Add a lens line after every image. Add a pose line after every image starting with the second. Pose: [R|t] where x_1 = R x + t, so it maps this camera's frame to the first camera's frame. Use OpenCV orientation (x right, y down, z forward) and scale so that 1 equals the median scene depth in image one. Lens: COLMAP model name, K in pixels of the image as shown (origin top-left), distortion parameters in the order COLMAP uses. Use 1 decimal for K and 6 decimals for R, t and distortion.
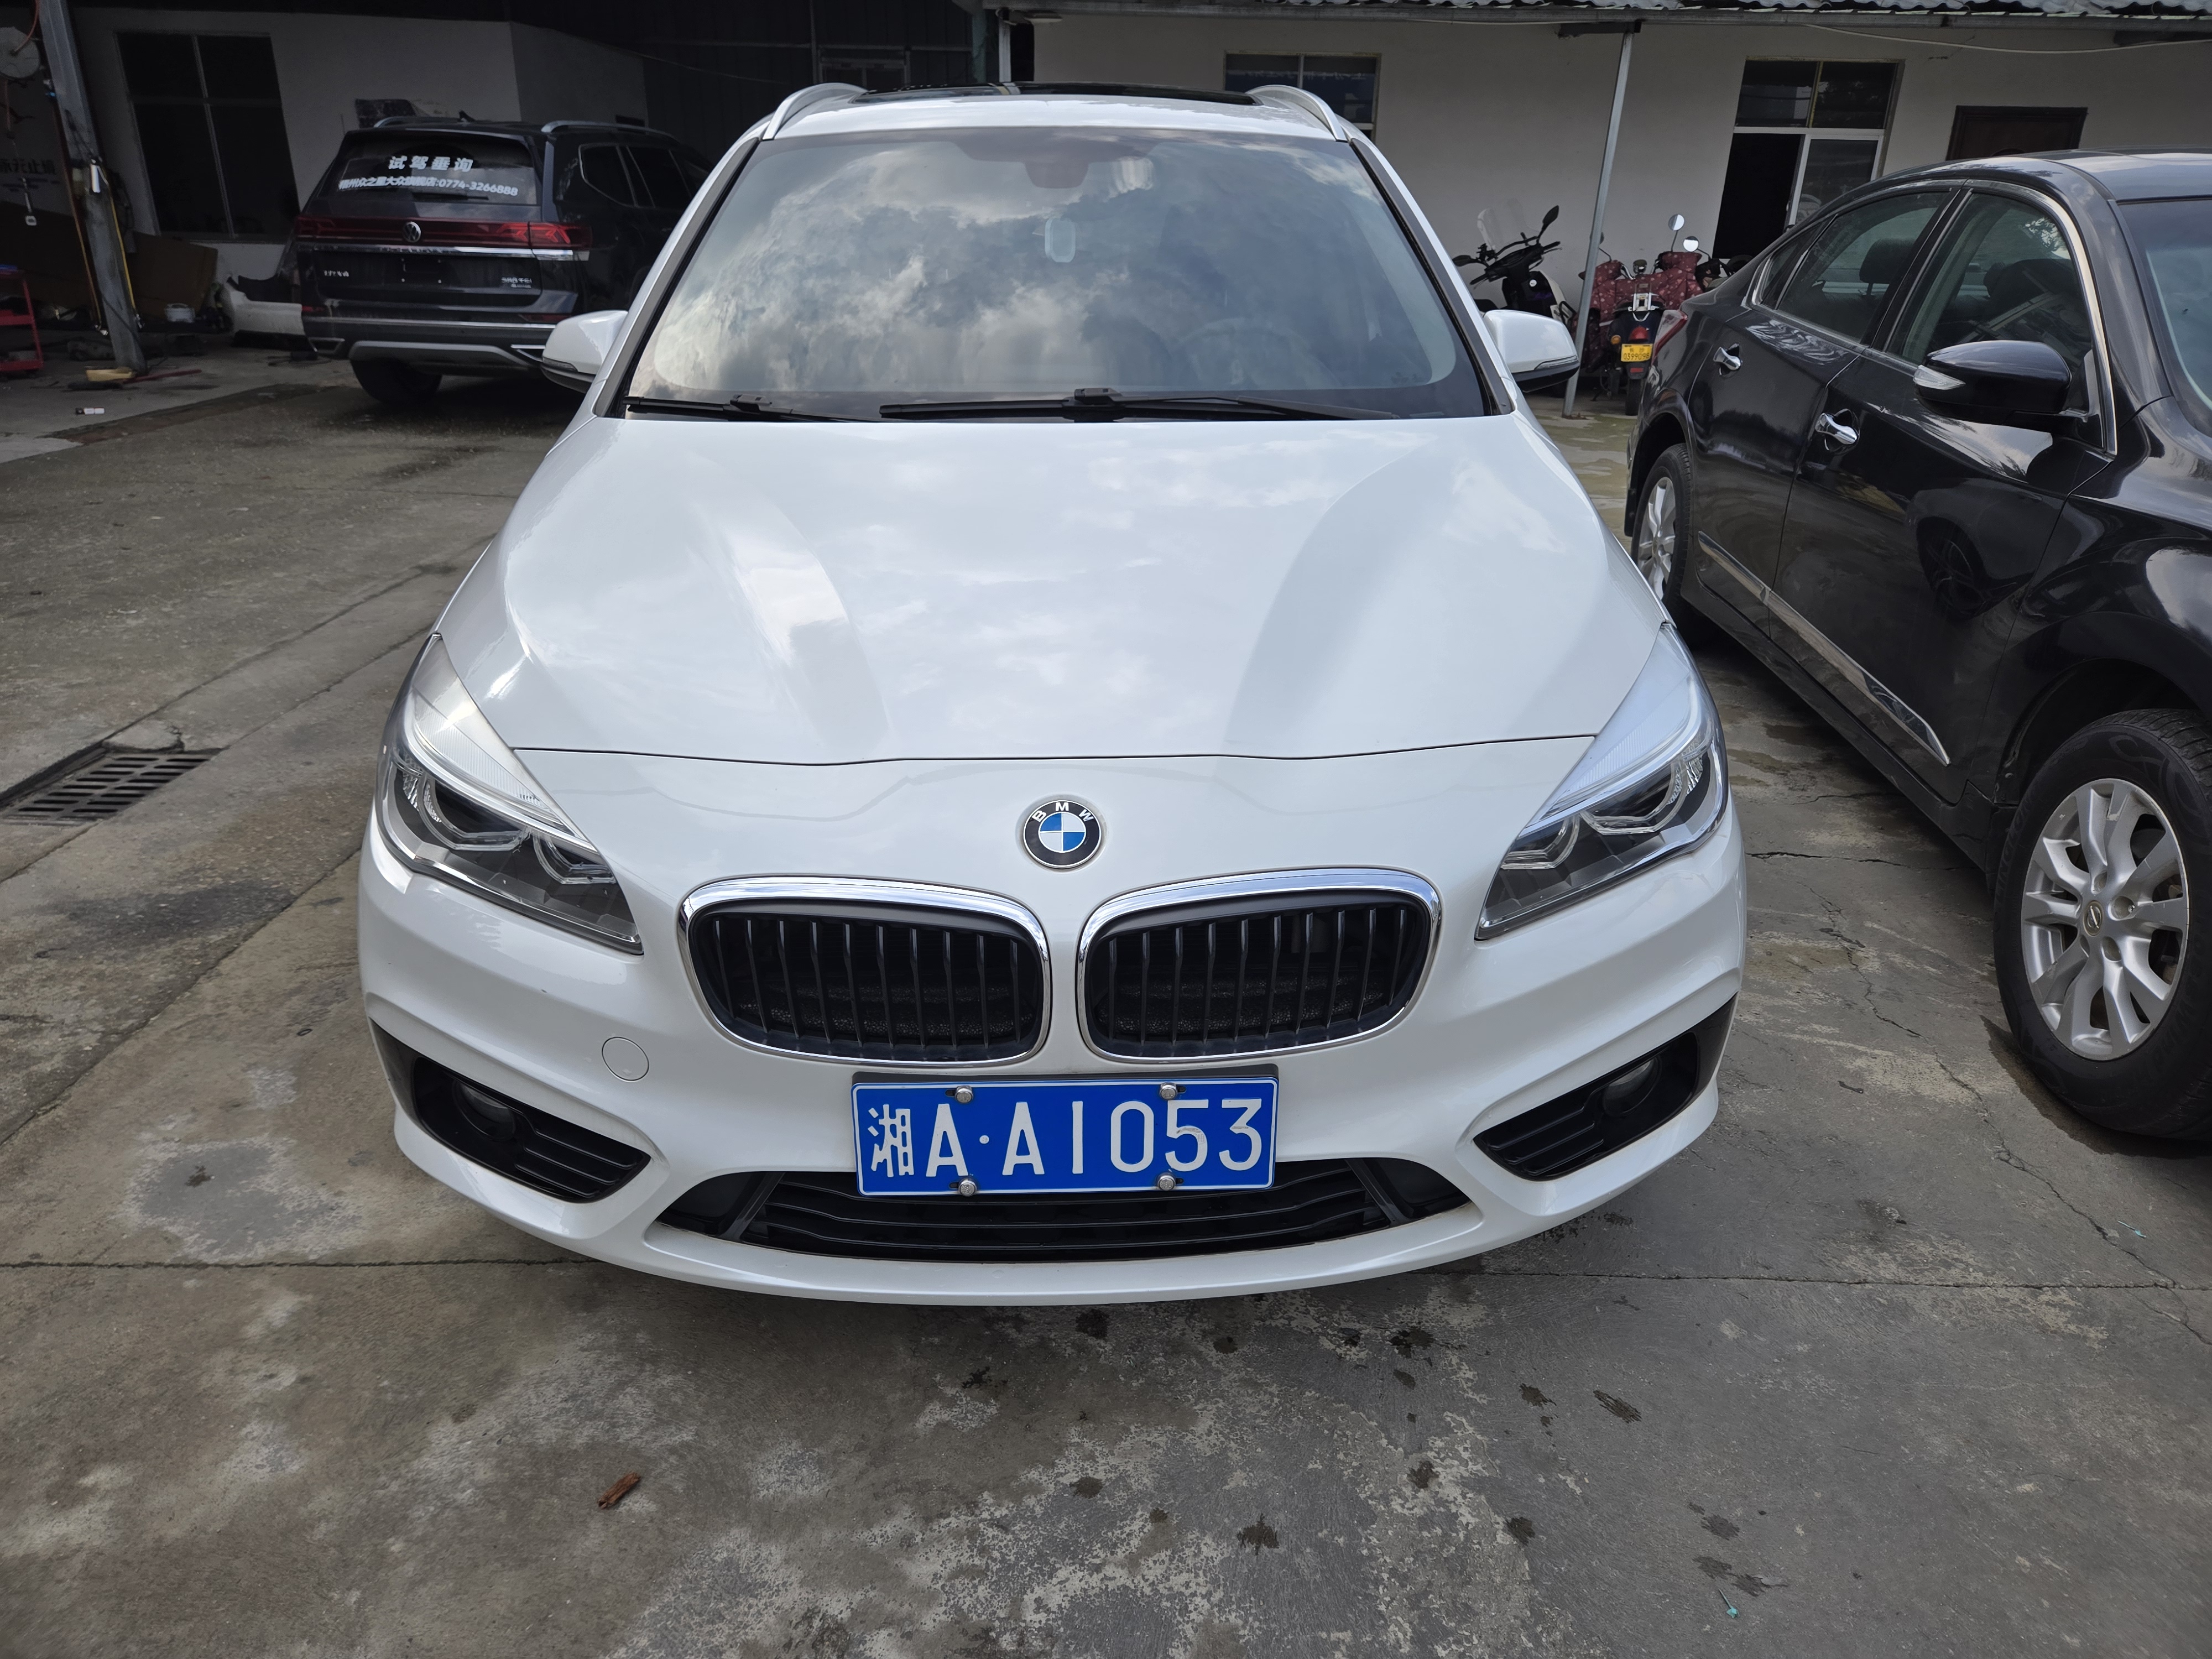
lens RADIAL K [[1486.3, 0, 1127.1], [0, 1486.3, 810.5], [0, 0, 1]] dist [0.065067, -0.057317]
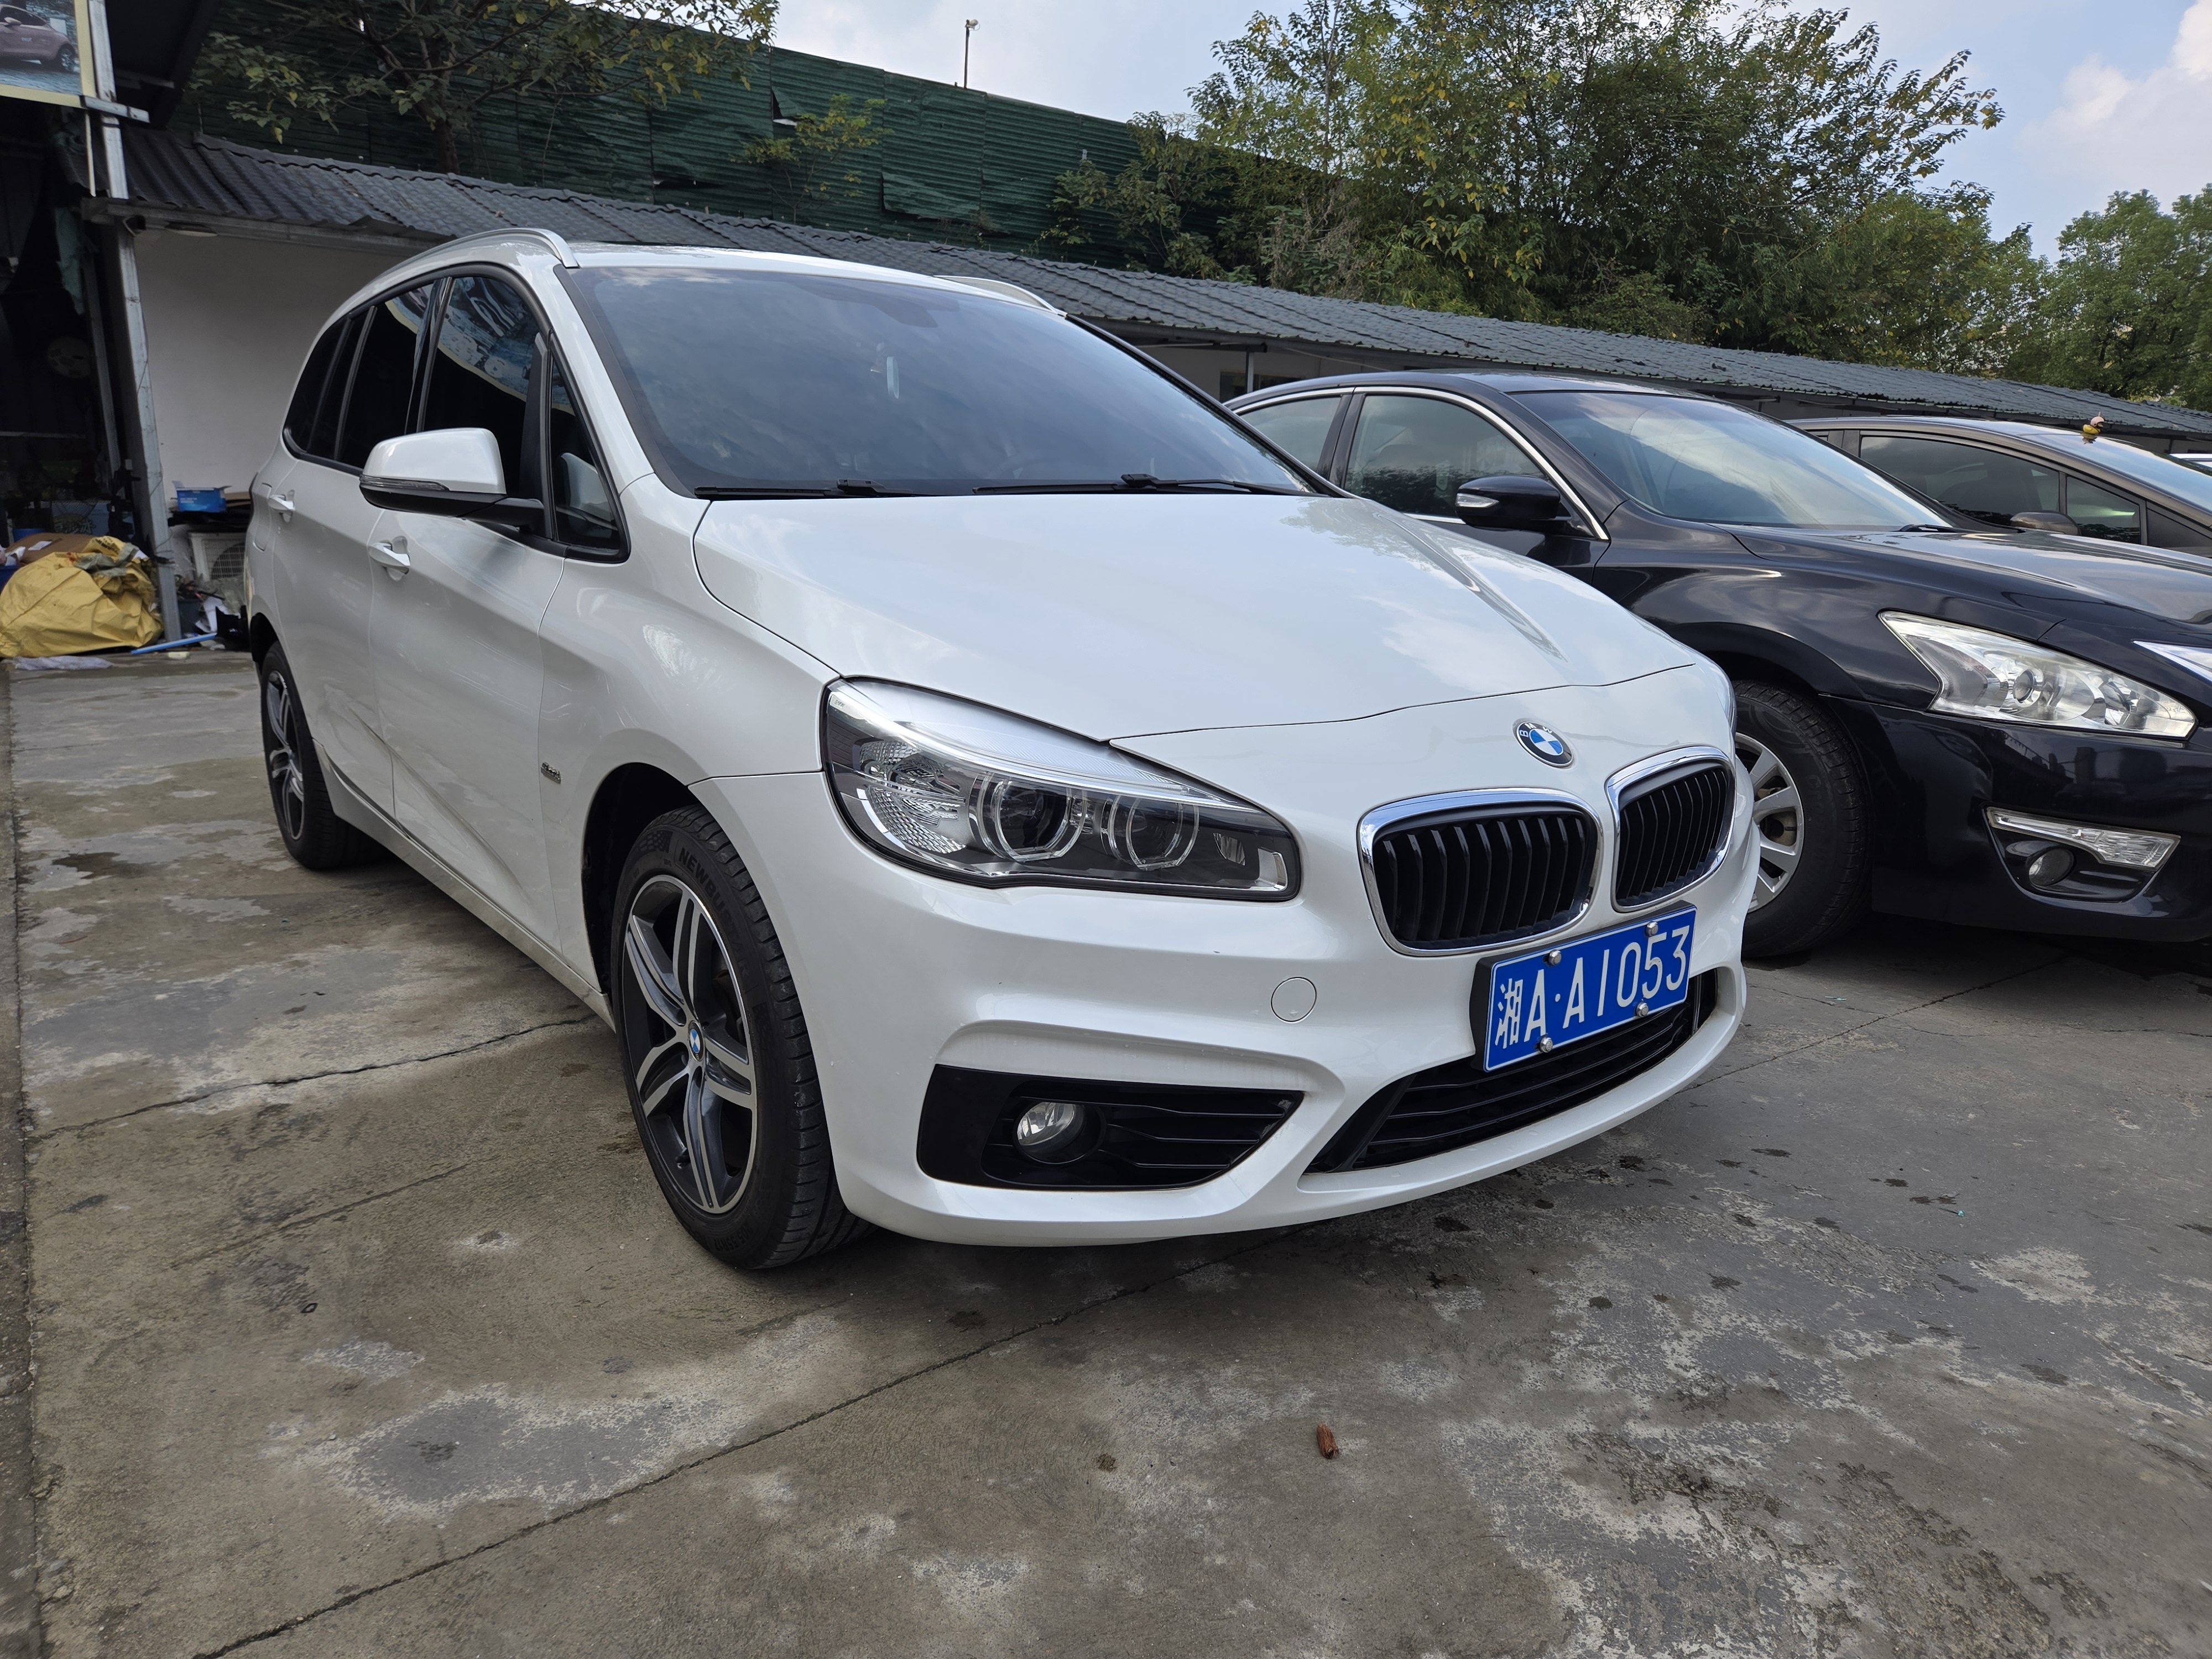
lens RADIAL K [[1473.2, 0, 1132.1], [0, 1473.2, 835.0], [0, 0, 1]] dist [0.064310, -0.052781]
pose [[0.802799, -0.131782, 0.581505, -1.032182], [0.218946, 0.972292, -0.081924, 0.113528], [-0.554596, 0.193087, 0.809407, 0.193687]]
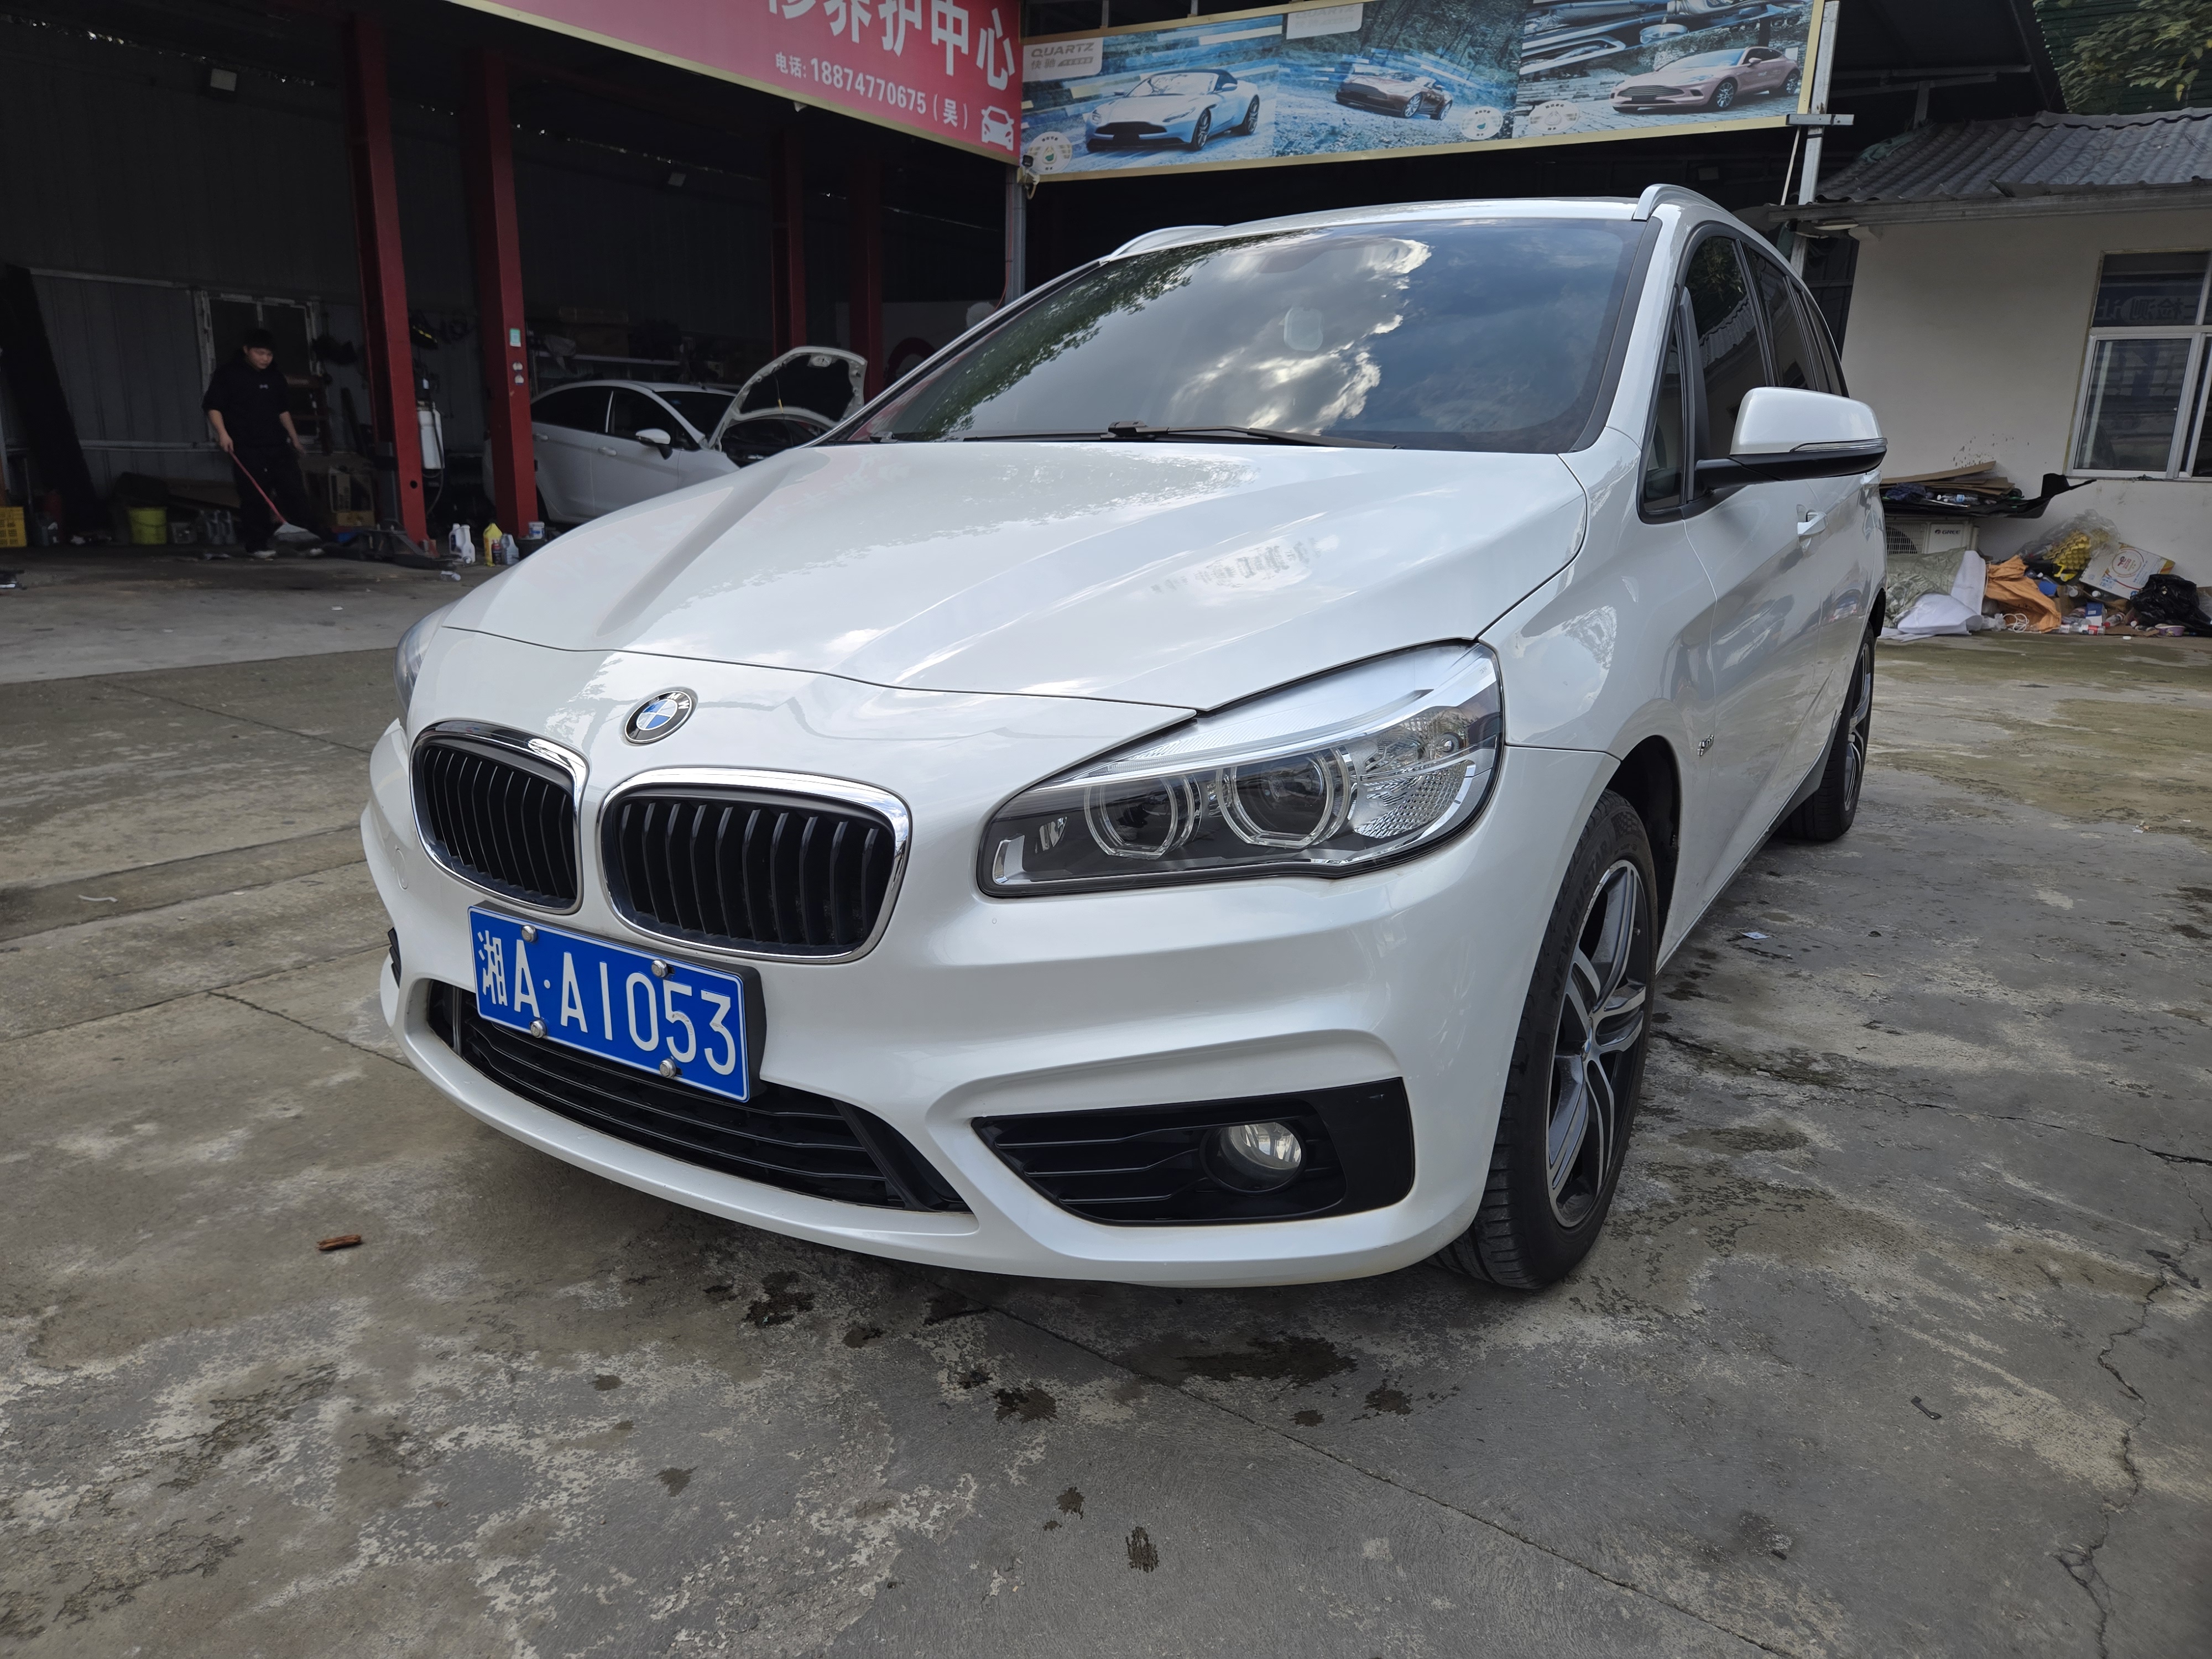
lens RADIAL K [[1502.4, 0, 1094.3], [0, 1502.4, 774.2], [0, 0, 1]] dist [0.081382, -0.077055]
pose [[0.823287, 0.124541, -0.553794, 0.812633], [-0.223671, 0.967874, -0.114854, 0.108424], [0.521699, 0.218426, 0.824694, 0.257297]]
